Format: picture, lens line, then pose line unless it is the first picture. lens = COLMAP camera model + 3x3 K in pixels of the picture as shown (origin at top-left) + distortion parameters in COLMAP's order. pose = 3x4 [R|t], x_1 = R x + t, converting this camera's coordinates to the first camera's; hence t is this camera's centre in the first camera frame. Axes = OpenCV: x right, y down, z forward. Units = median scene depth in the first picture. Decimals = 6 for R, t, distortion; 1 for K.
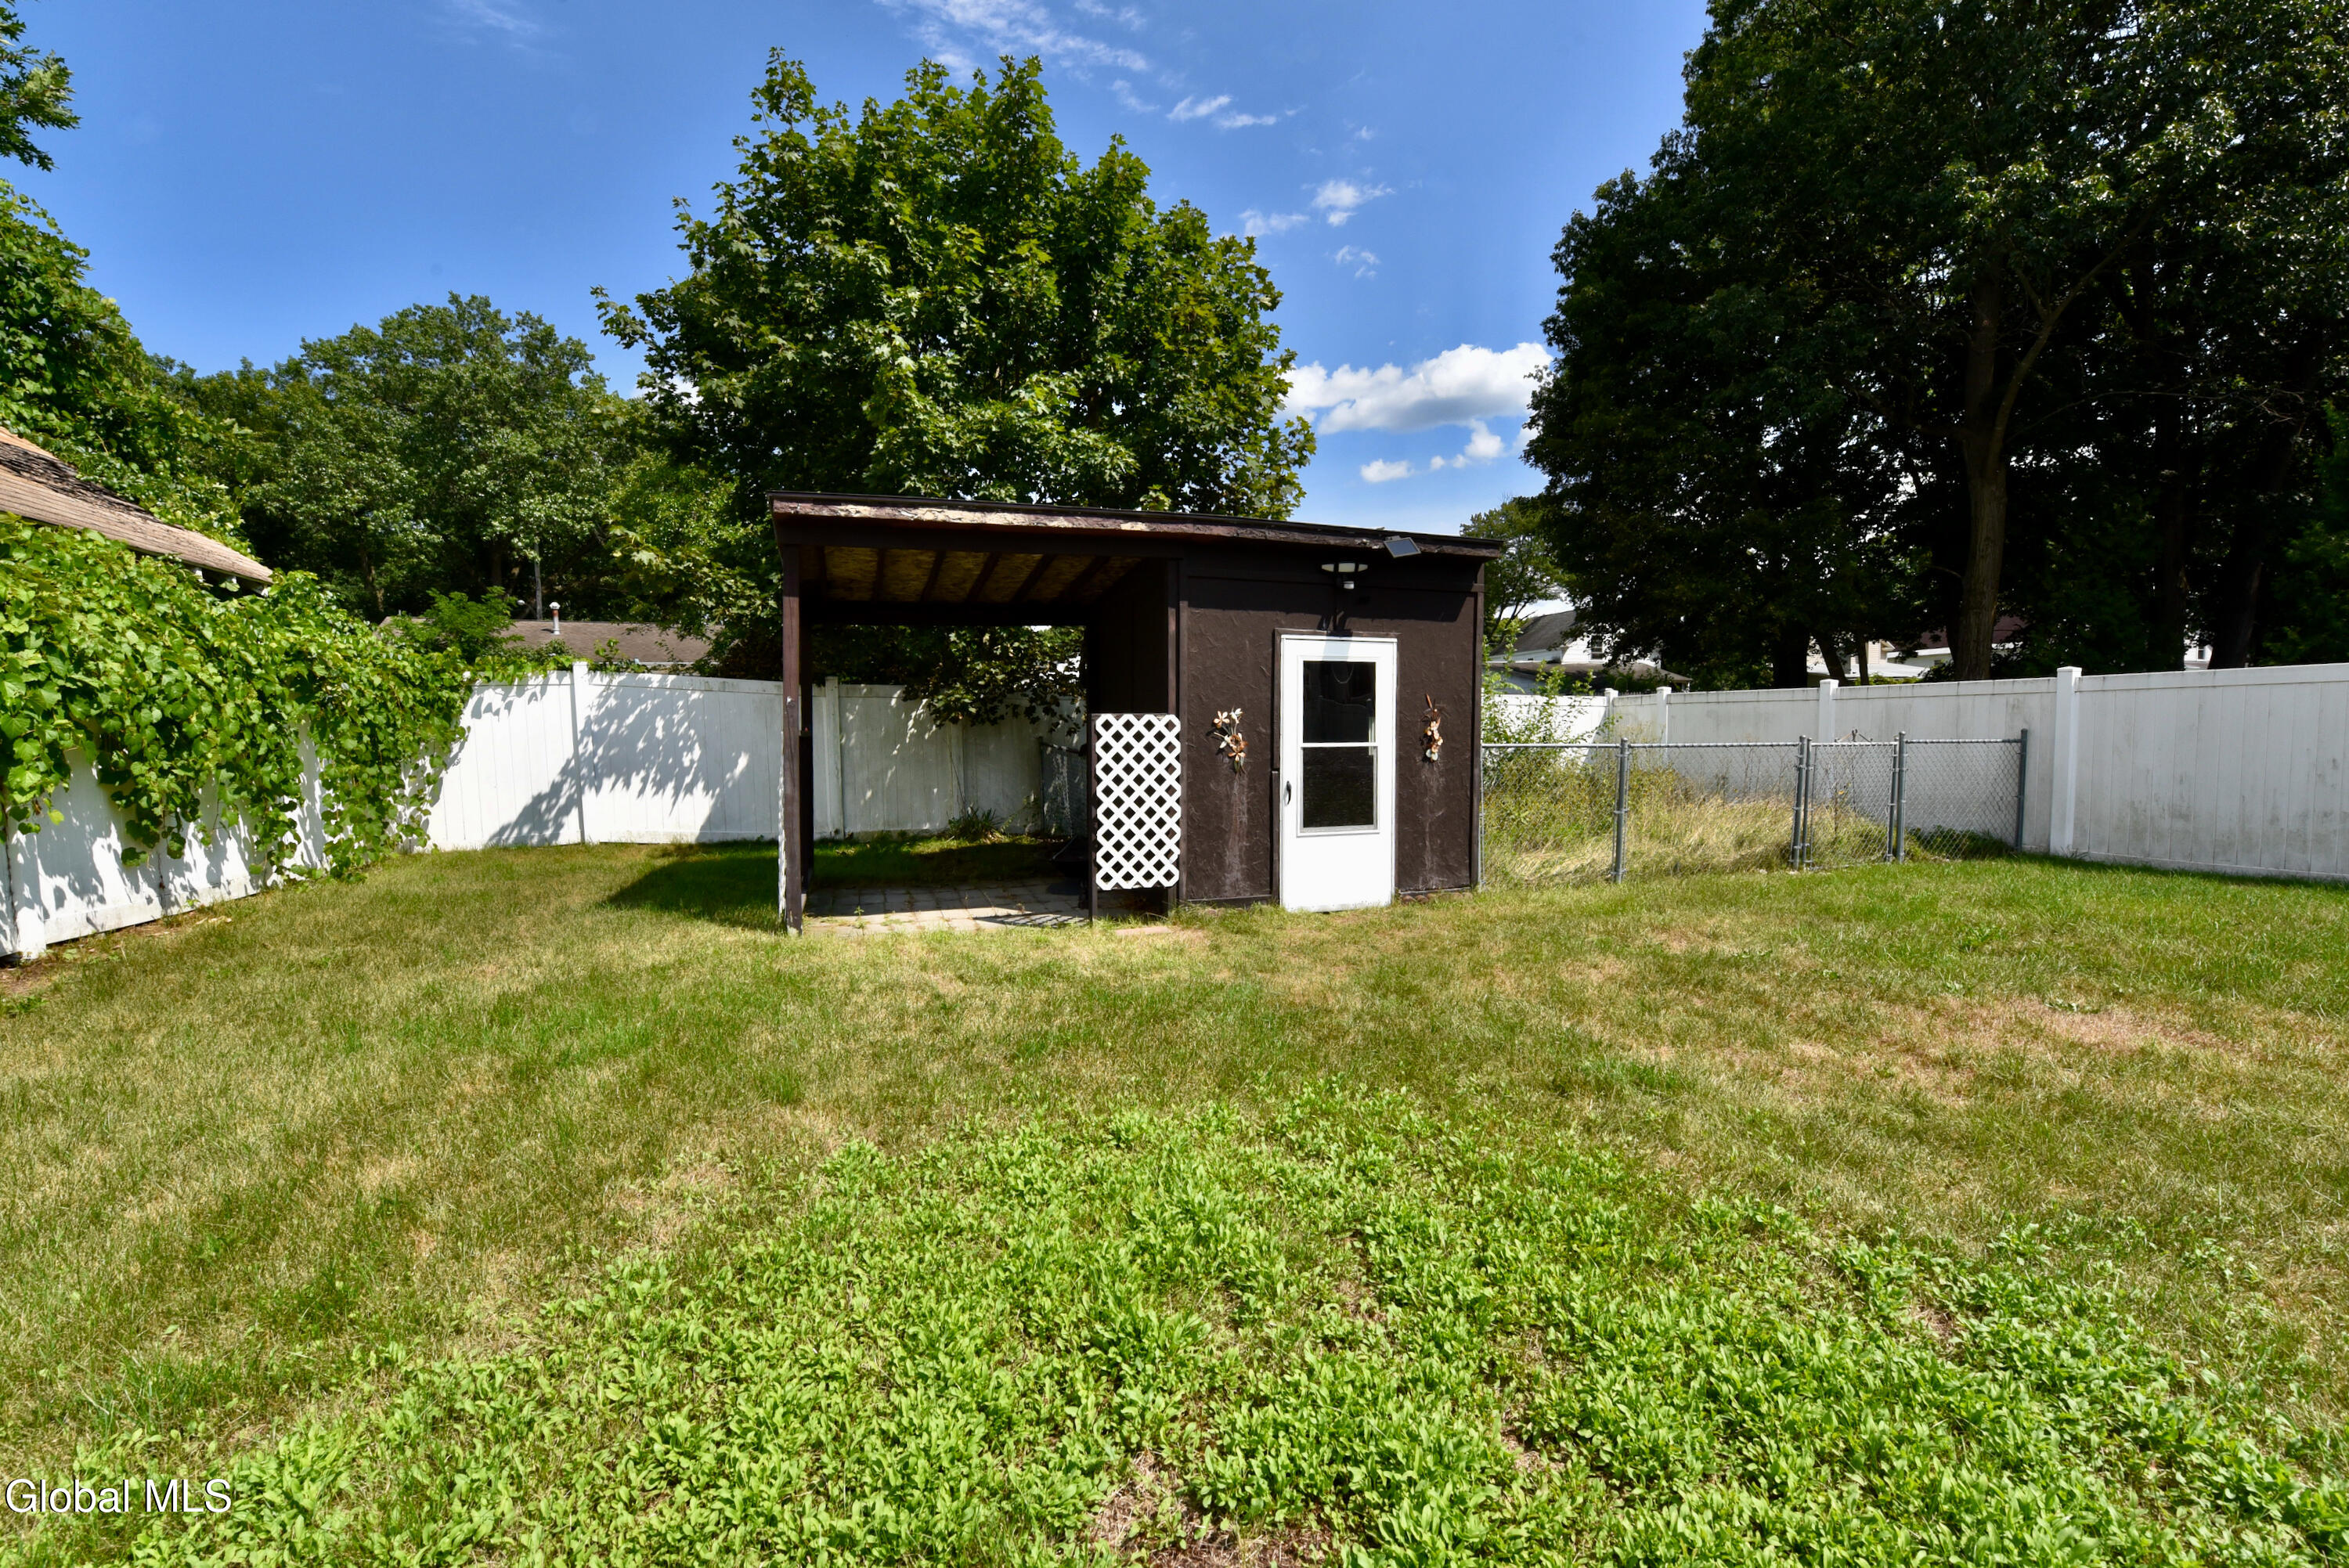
lens RADIAL K [[1010.9, 0, 1174.5], [0, 1010.9, 784.0], [0, 0, 1]] dist [0.001150, -0.010094]
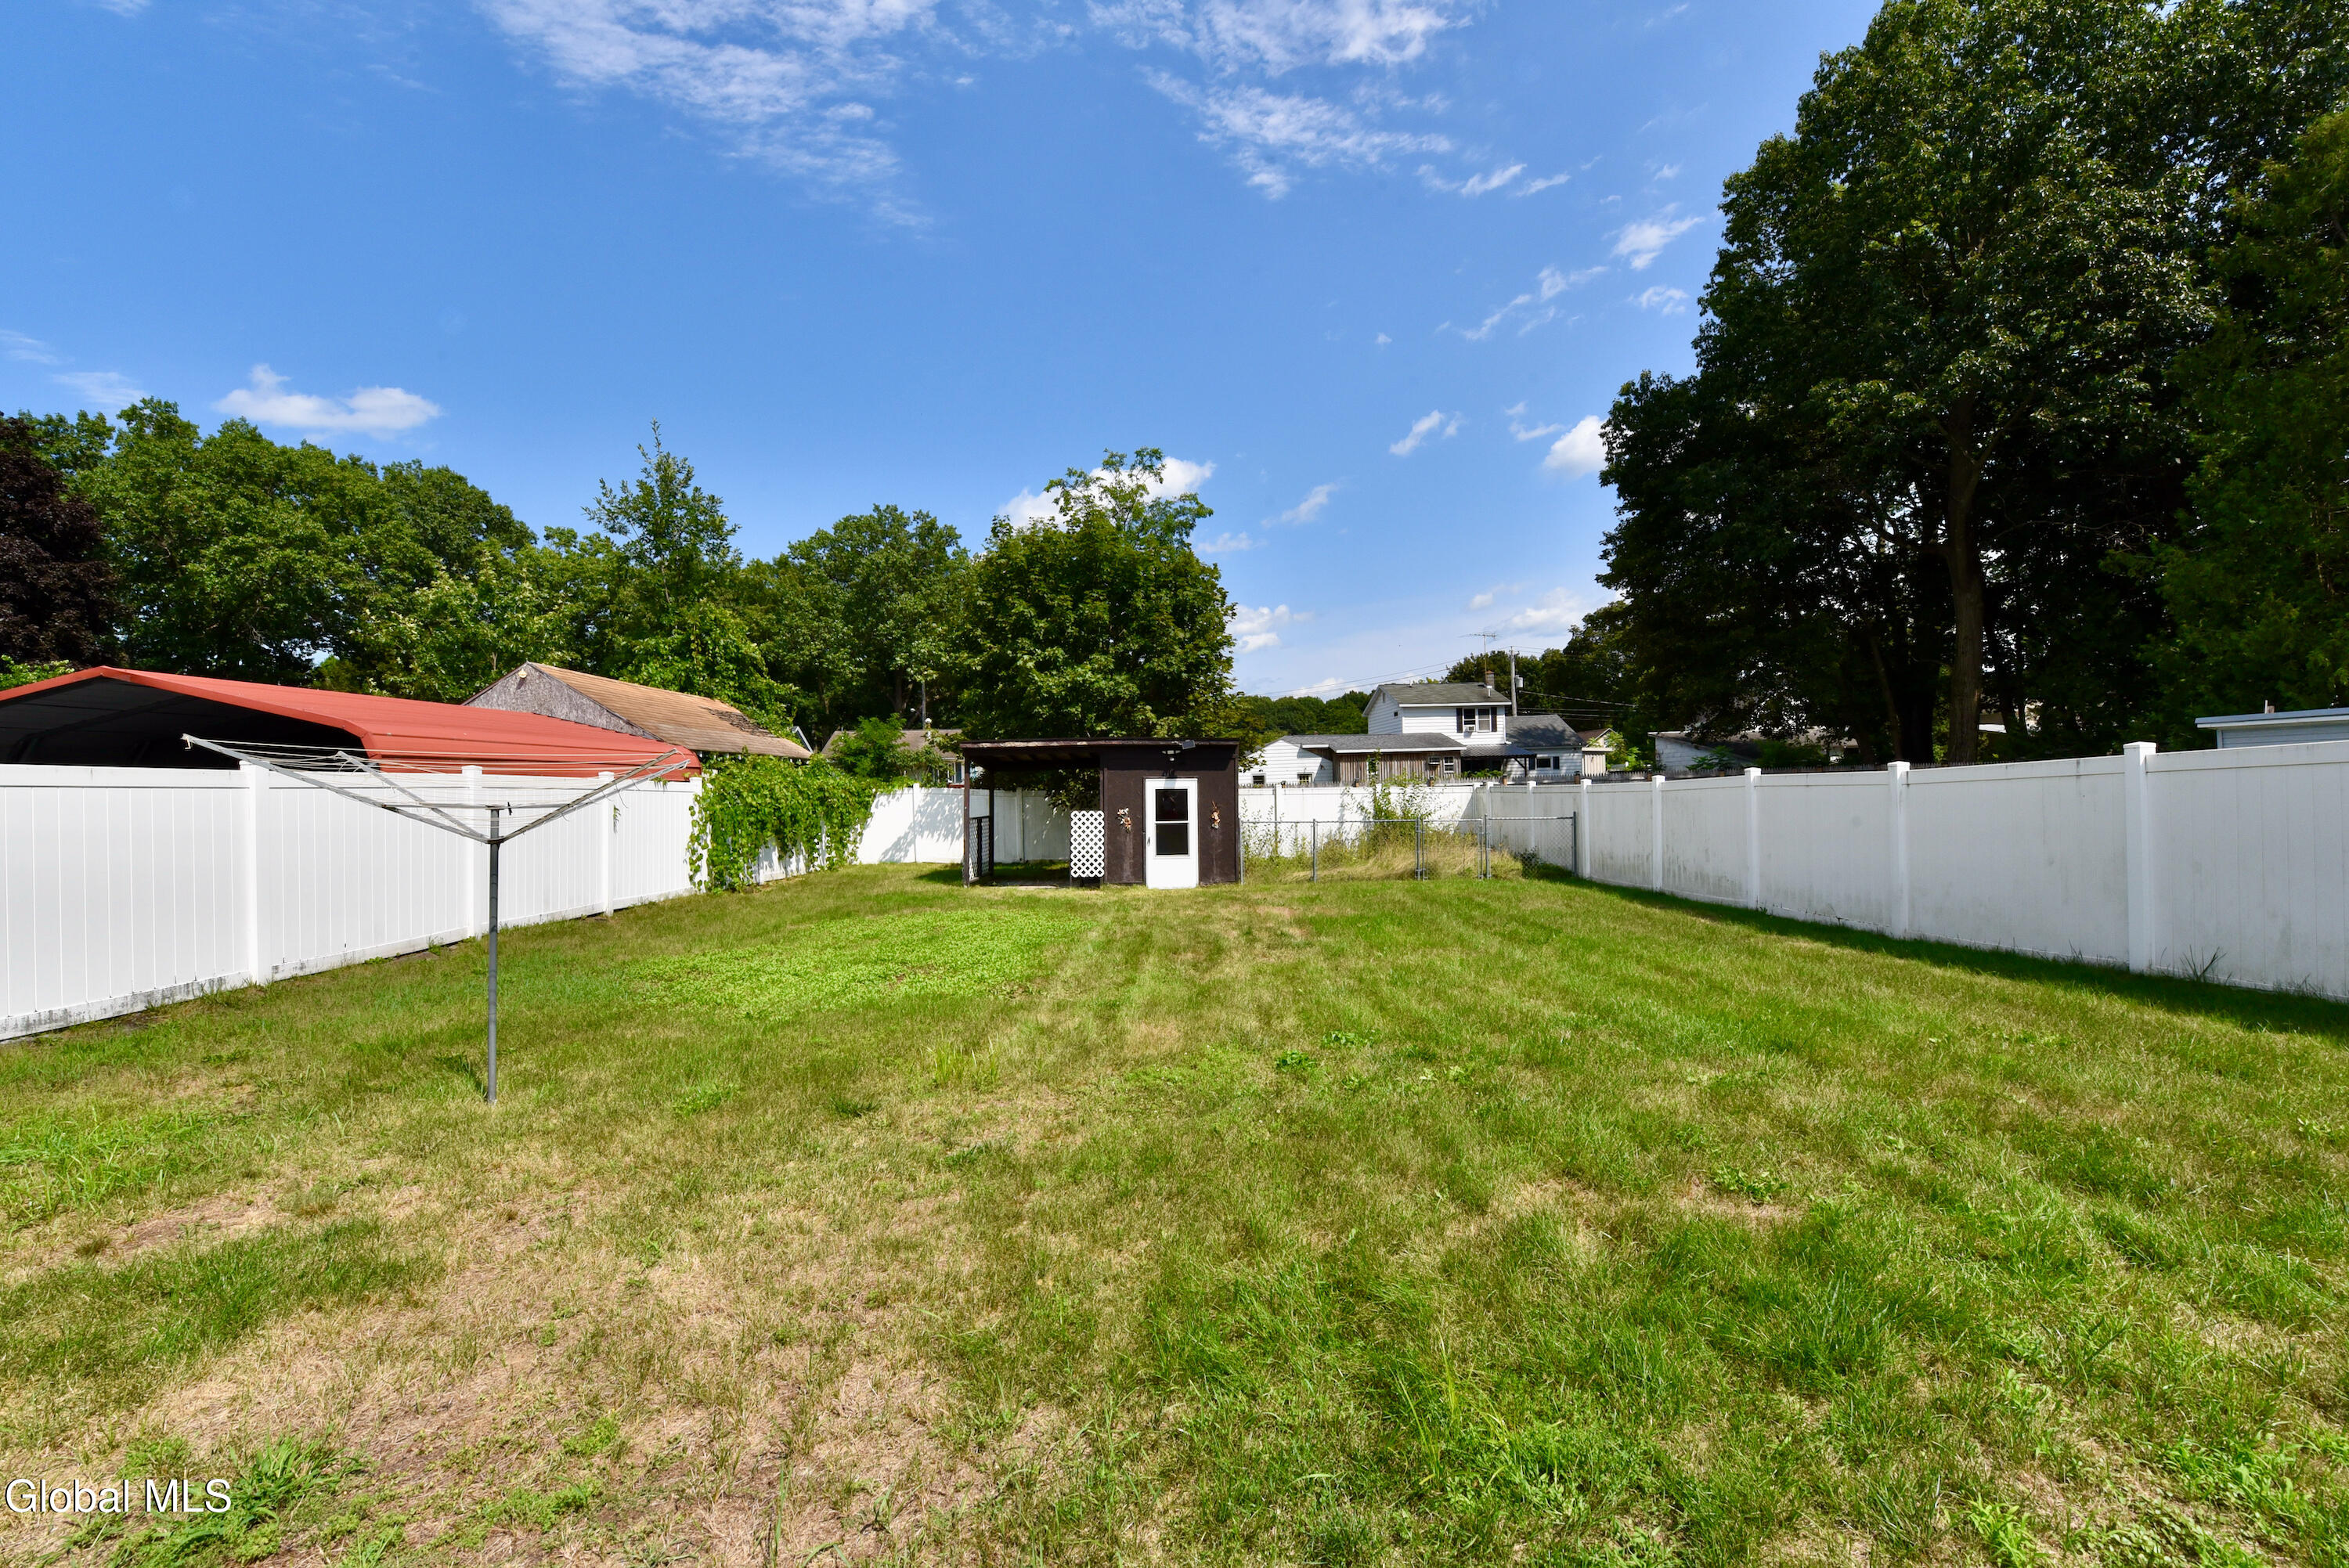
lens RADIAL K [[941.9, 0, 1174.5], [0, 941.9, 784.0], [0, 0, 1]] dist [-0.015716, 0.000350]
pose [[0.953449, -0.011104, -0.301350, 0.840933], [-0.007099, 0.998218, -0.059244, 0.004723], [0.301471, 0.058625, 0.951671, -1.173945]]
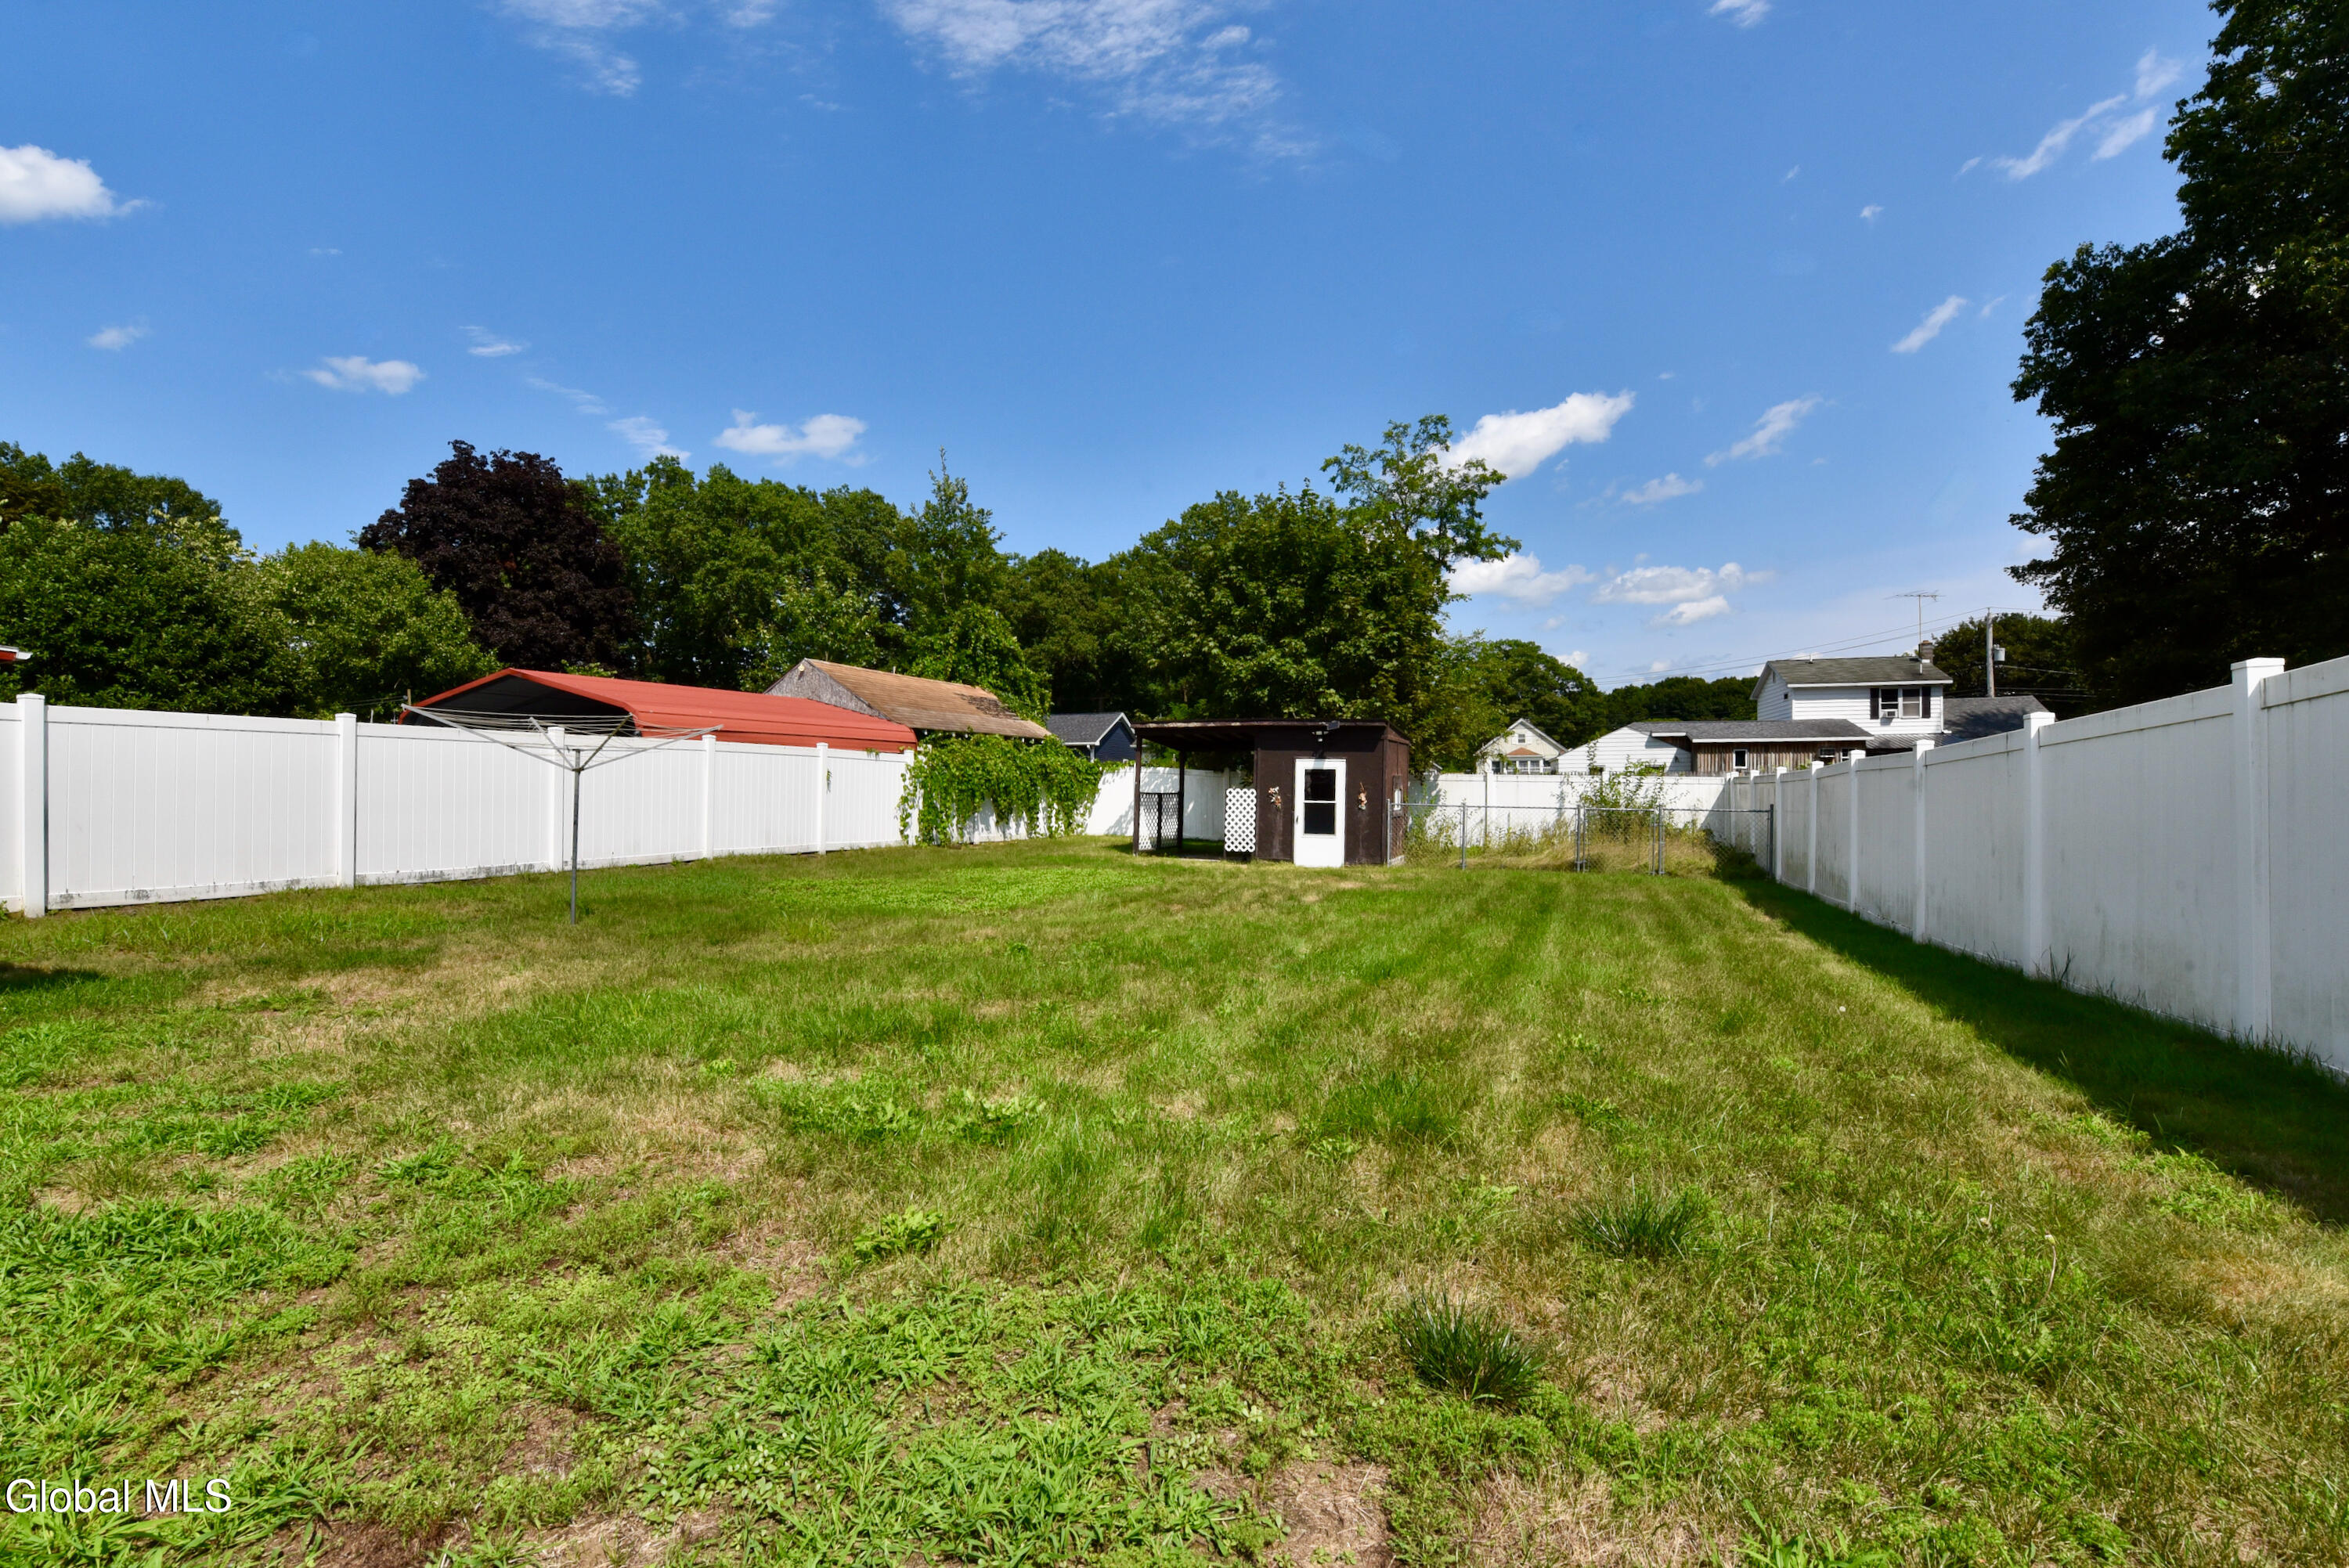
lens RADIAL K [[1010.9, 0, 1174.5], [0, 1010.9, 784.0], [0, 0, 1]] dist [0.001150, -0.010094]
pose [[0.766345, 0.013544, -0.642287, 1.467791], [-0.050984, 0.997906, -0.039790, 0.035304], [0.640403, 0.063239, 0.765431, -1.149649]]
